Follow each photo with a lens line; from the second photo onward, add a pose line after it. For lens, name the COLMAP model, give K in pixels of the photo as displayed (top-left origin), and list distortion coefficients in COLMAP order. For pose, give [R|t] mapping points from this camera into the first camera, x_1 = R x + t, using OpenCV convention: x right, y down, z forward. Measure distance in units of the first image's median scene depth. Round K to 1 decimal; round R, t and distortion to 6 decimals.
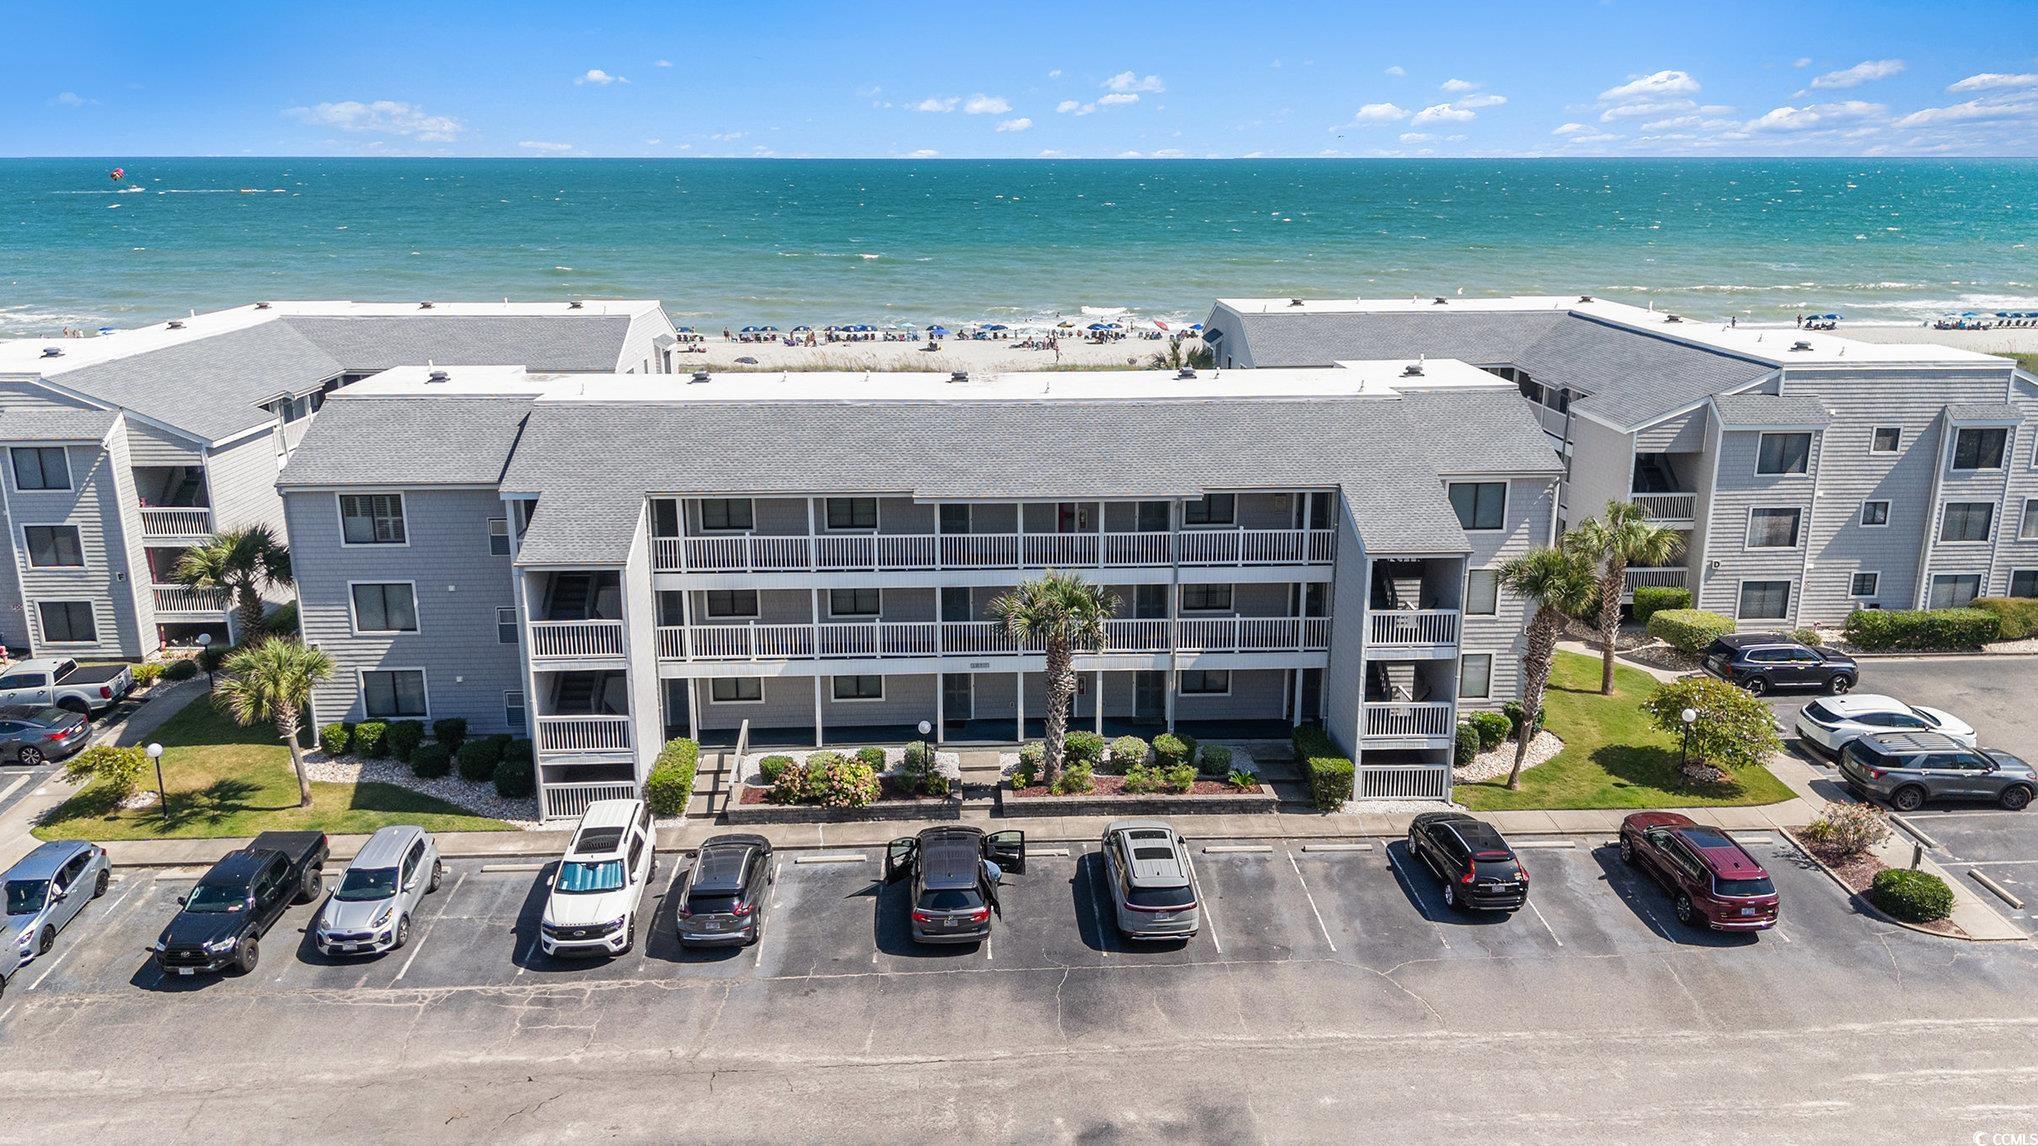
lens RADIAL K [[1526.0, 0, 1019.0], [0, 1526.0, 573.0], [0, 0, 1]] dist [0.046253, 0.000680]
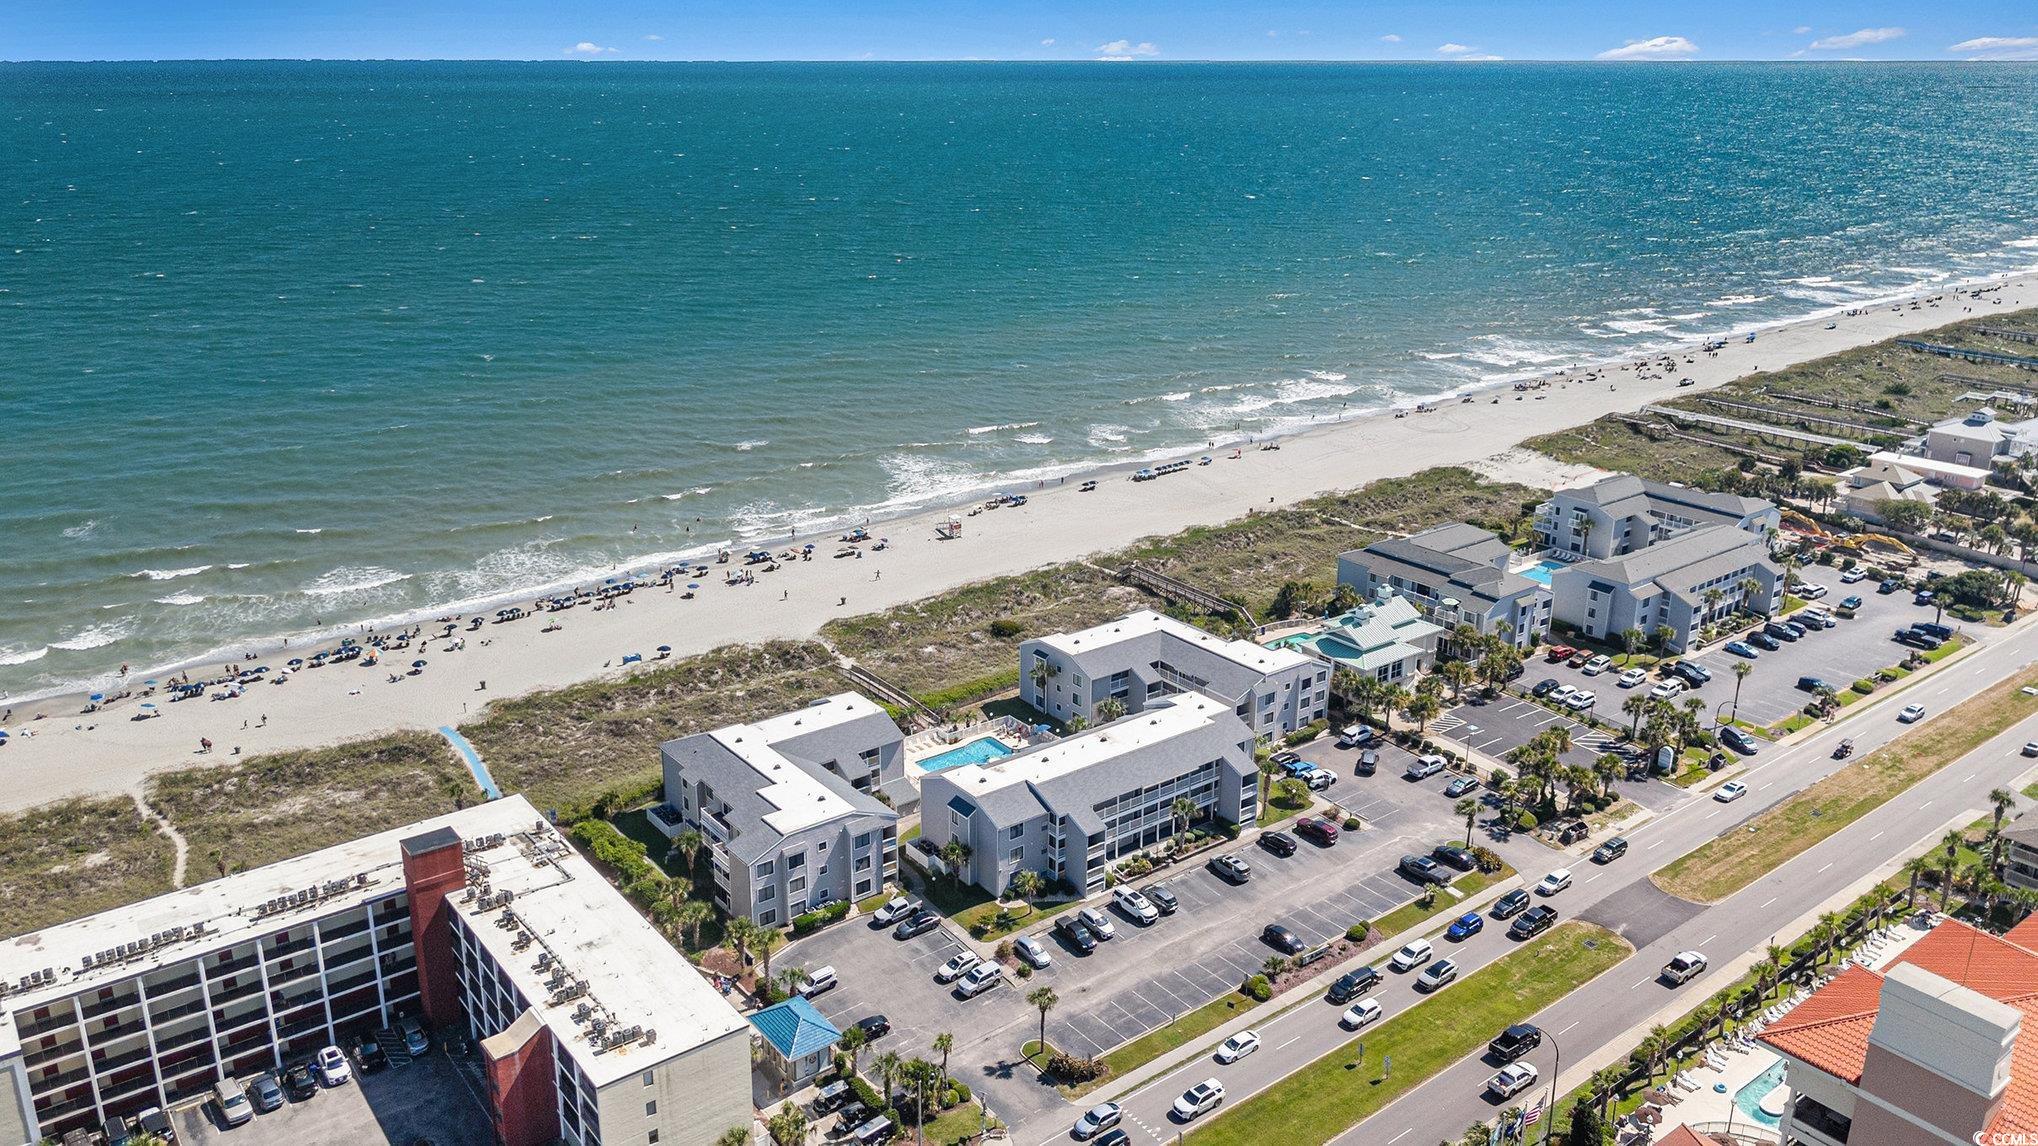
lens RADIAL K [[1526.0, 0, 1019.0], [0, 1526.0, 573.0], [0, 0, 1]] dist [0.046253, 0.000680]
pose [[0.821273, -0.178750, 0.541811, -1.892836], [0.150084, 0.983893, 0.097102, -0.822449], [-0.550441, 0.001570, 0.834872, -1.661347]]
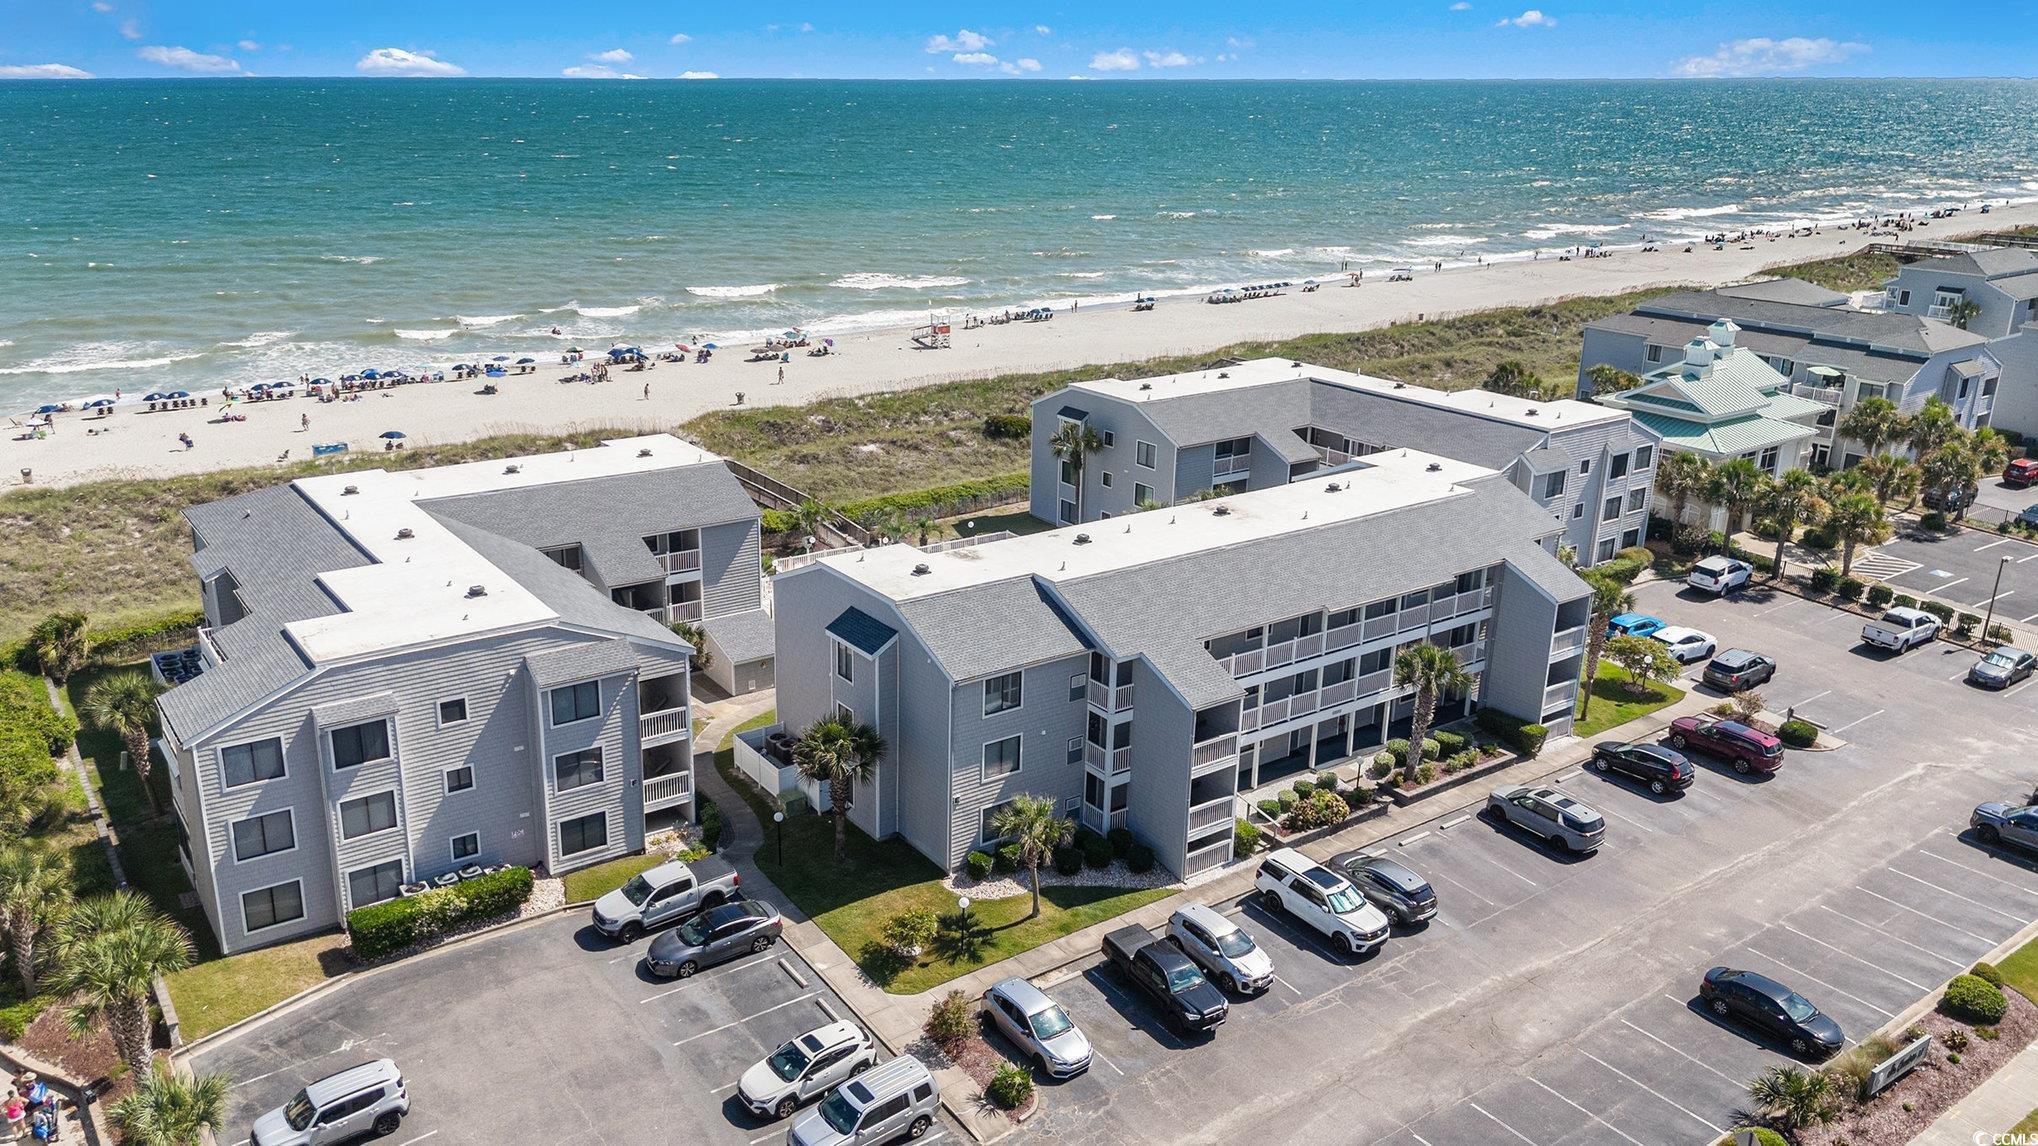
lens RADIAL K [[1573.9, 0, 1019.0], [0, 1573.9, 573.0], [0, 0, 1]] dist [0.032987, -0.005809]
pose [[0.833513, -0.153094, 0.530866, -0.940368], [0.127425, 0.988207, 0.084916, -0.212038], [-0.537606, -0.003133, 0.843191, -0.115098]]
